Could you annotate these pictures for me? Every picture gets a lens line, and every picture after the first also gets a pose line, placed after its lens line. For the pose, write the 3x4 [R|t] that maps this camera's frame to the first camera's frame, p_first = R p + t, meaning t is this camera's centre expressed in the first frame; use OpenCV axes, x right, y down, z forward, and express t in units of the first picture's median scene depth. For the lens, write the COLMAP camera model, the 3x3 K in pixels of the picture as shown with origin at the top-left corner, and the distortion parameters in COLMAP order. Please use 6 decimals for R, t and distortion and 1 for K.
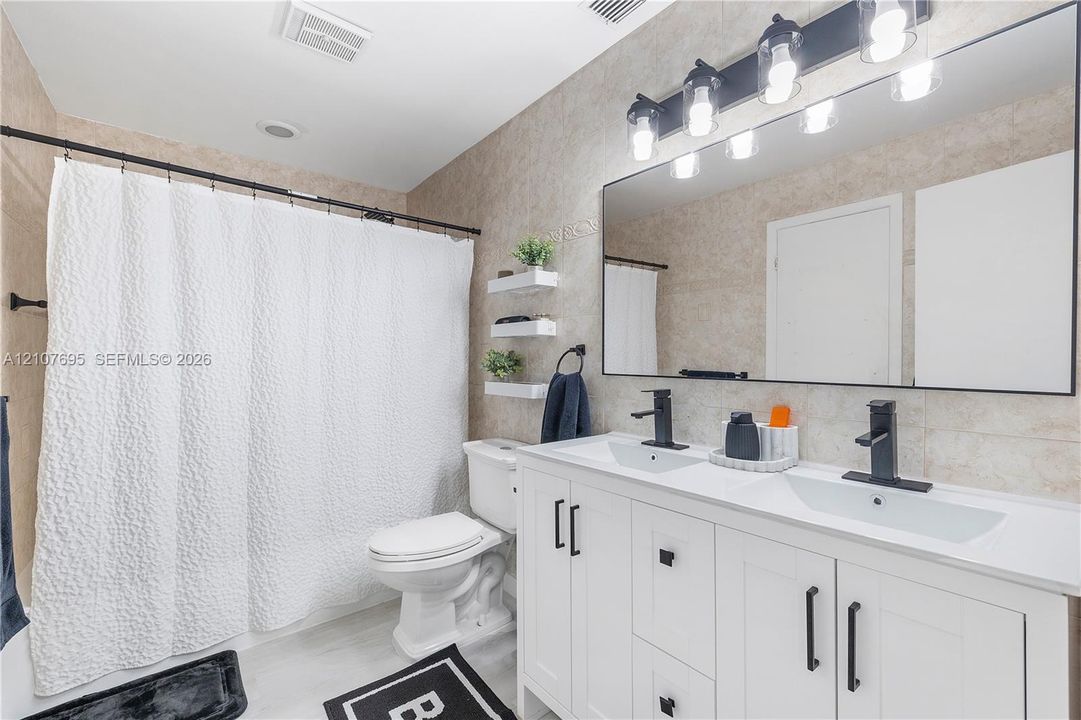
lens RADIAL K [[456.0, 0, 543.1], [0, 456.0, 358.8], [0, 0, 1]] dist [-0.010911, 0.001125]
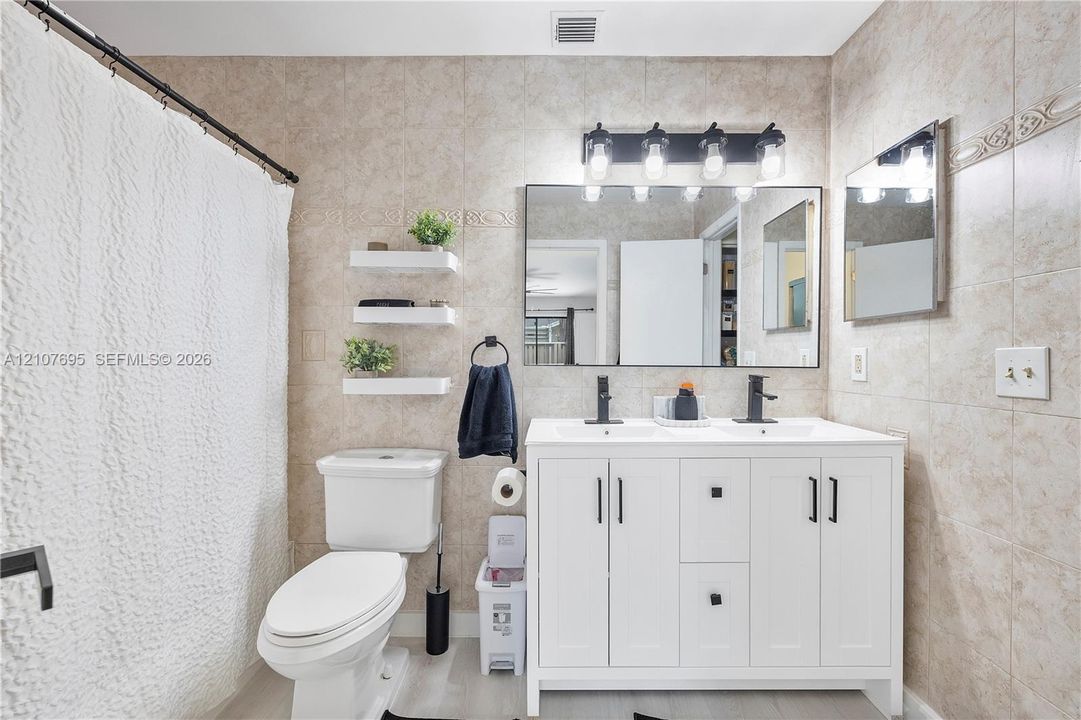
lens RADIAL K [[456.0, 0, 543.5], [0, 456.0, 359.3], [0, 0, 1]] dist [-0.010911, 0.001125]
pose [[0.629348, -0.002557, 0.777119, -0.582299], [-0.002674, 0.999982, 0.005456, 0.013188], [-0.777119, -0.005512, 0.629329, 0.275252]]
